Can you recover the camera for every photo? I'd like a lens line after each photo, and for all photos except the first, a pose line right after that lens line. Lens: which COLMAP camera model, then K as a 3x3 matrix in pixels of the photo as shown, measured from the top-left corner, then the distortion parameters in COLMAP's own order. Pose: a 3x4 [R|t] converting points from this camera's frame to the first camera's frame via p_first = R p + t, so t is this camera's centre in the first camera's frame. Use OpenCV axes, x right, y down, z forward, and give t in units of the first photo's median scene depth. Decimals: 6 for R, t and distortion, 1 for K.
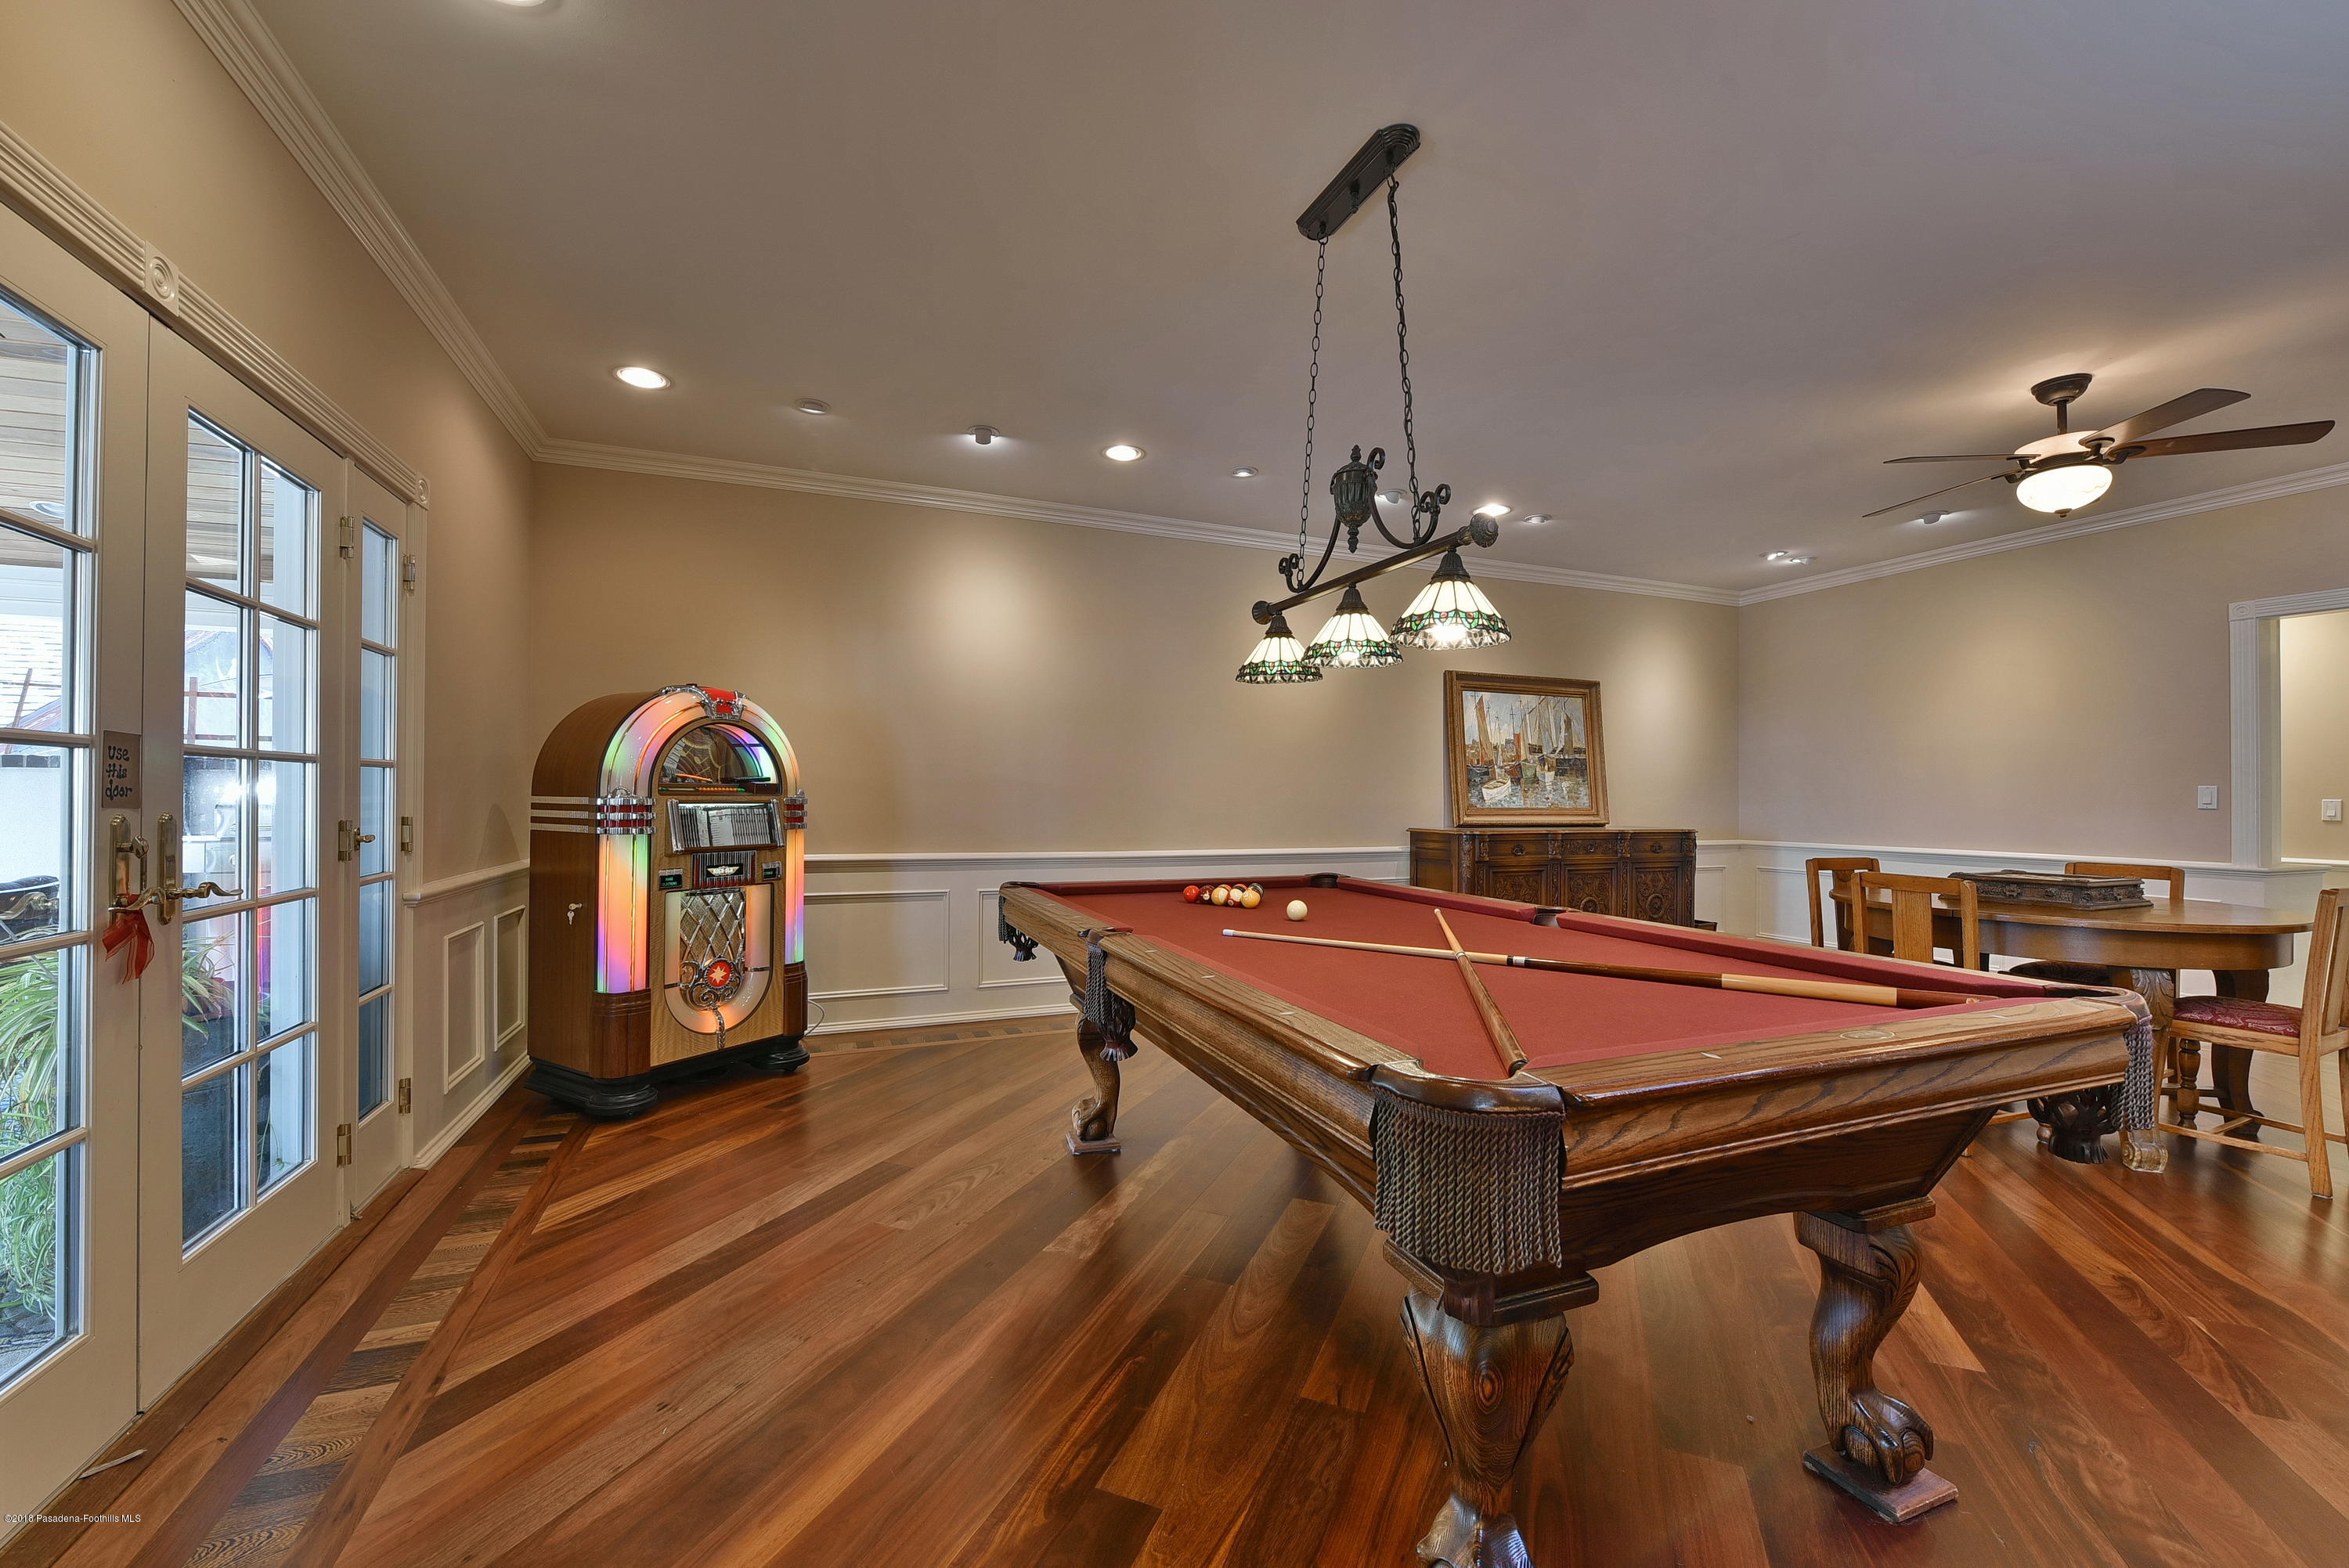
lens RADIAL K [[936.9, 0, 1159.3], [0, 936.9, 791.4], [0, 0, 1]] dist [-0.011135, -0.000981]
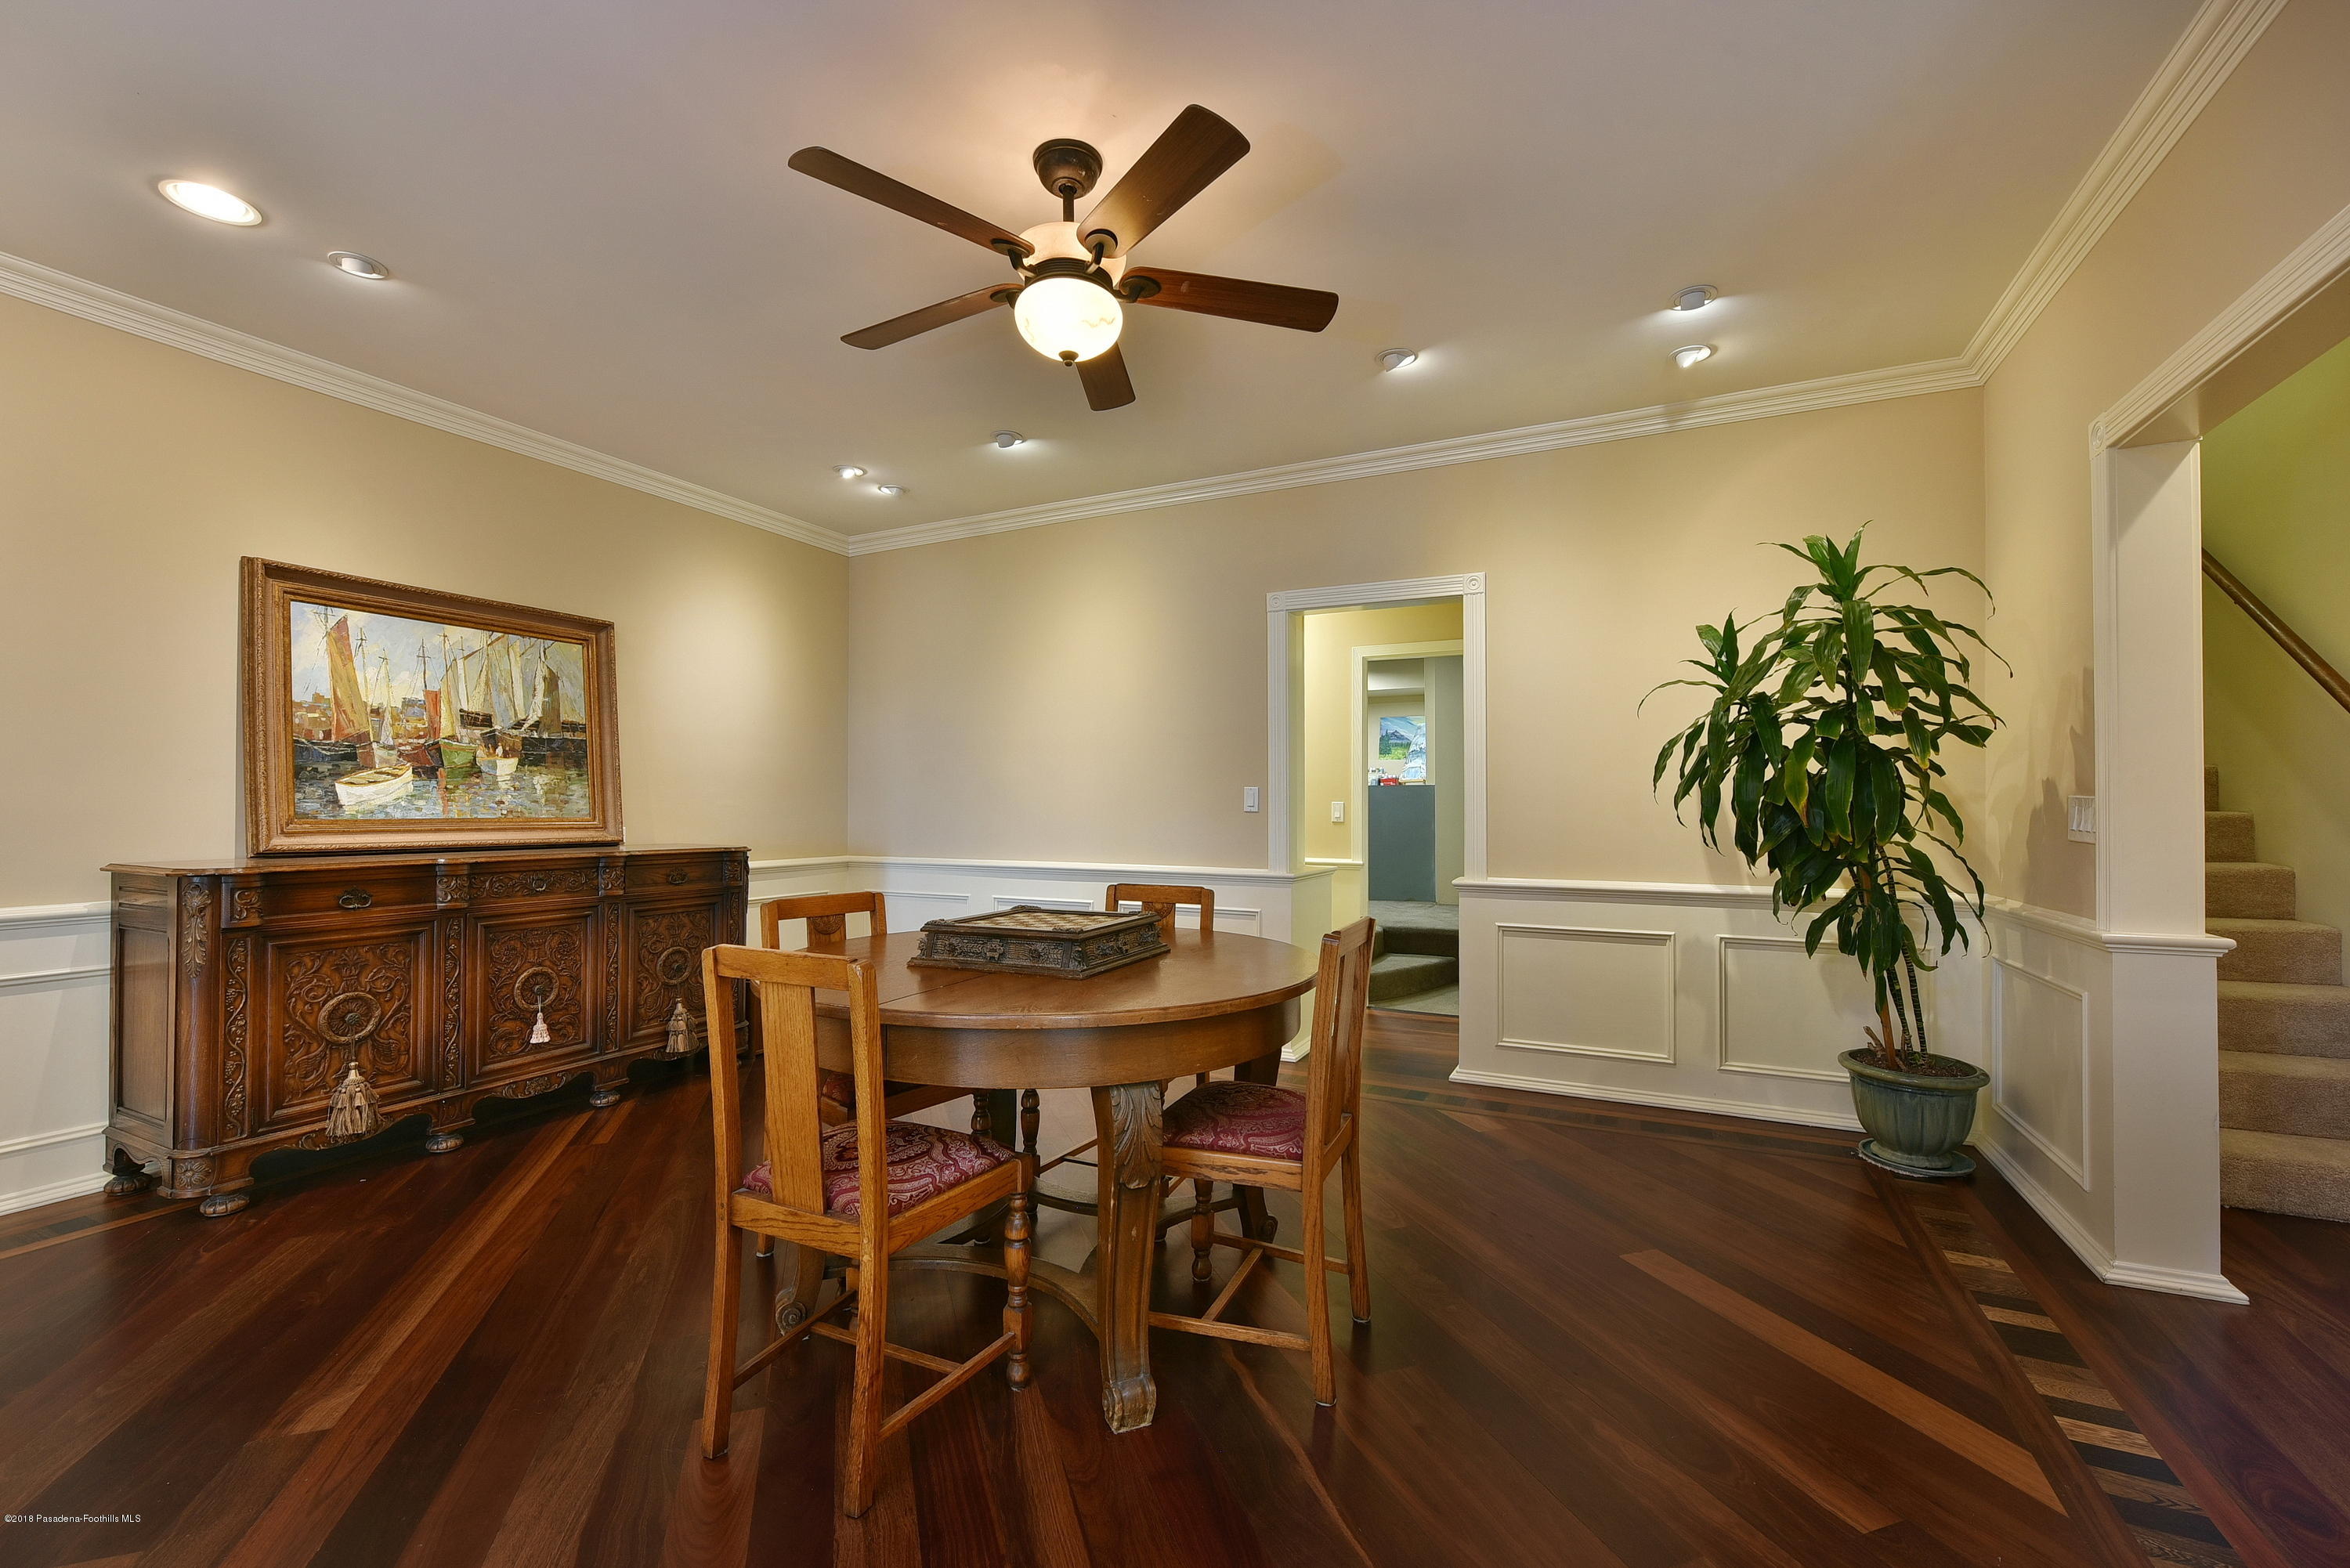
lens RADIAL K [[937.4, 0, 1183.1], [0, 937.4, 788.7], [0, 0, 1]] dist [-0.011135, -0.000981]
pose [[0.738812, 0.007015, 0.673875, 0.344935], [-0.000715, 0.999953, -0.009626, 0.004200], [-0.673912, 0.006630, 0.738782, 0.267031]]
